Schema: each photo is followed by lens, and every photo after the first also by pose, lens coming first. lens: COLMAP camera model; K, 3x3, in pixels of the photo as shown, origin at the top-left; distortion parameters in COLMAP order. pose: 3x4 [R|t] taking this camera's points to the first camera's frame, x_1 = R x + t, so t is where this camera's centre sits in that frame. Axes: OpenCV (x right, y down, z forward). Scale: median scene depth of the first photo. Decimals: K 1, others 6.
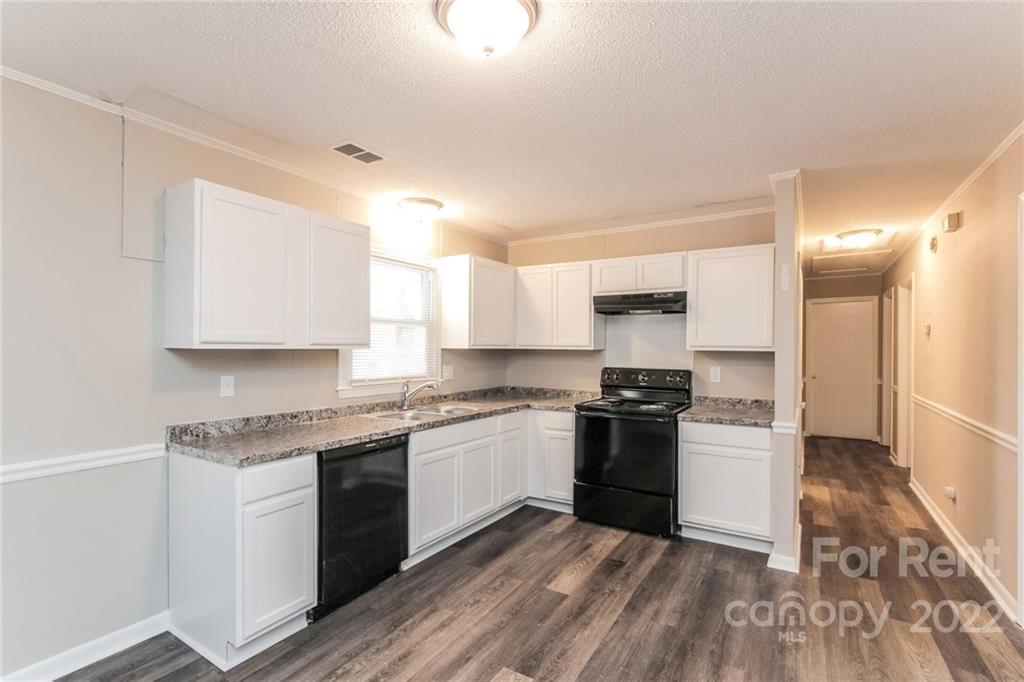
lens RADIAL K [[465.7, 0, 512.0], [0, 465.7, 341.0], [0, 0, 1]] dist [-0.003650, -0.000485]
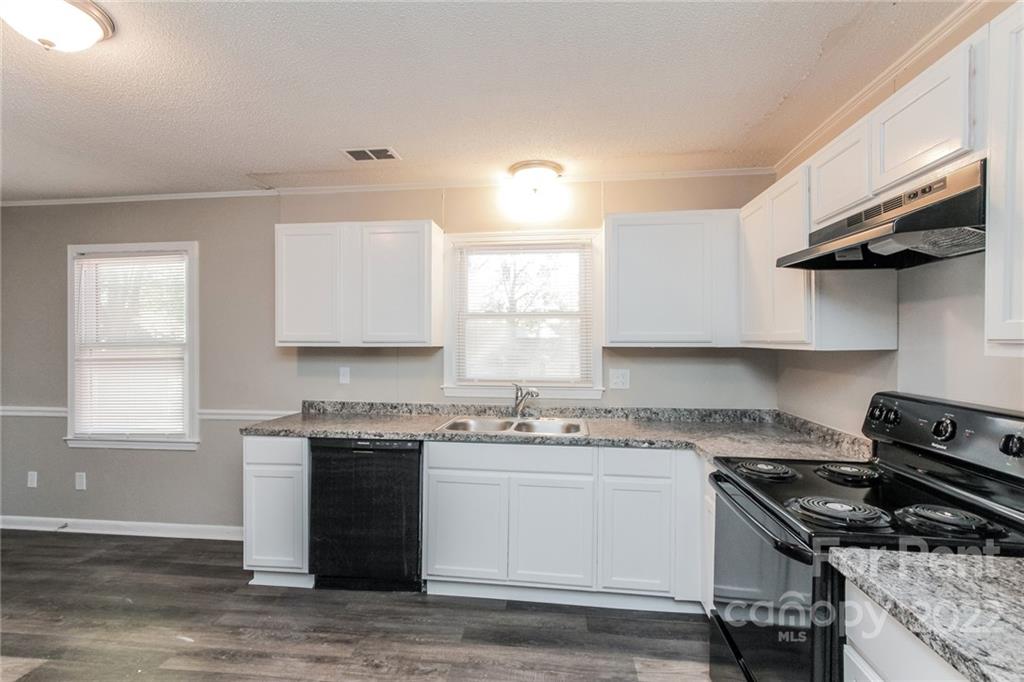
lens RADIAL K [[465.7, 0, 512.0], [0, 465.7, 341.0], [0, 0, 1]] dist [-0.003650, -0.000485]
pose [[0.436362, -0.008233, -0.899733, 0.644152], [0.011497, 0.999928, -0.003573, 0.011560], [0.899698, -0.008785, 0.436425, 0.754851]]
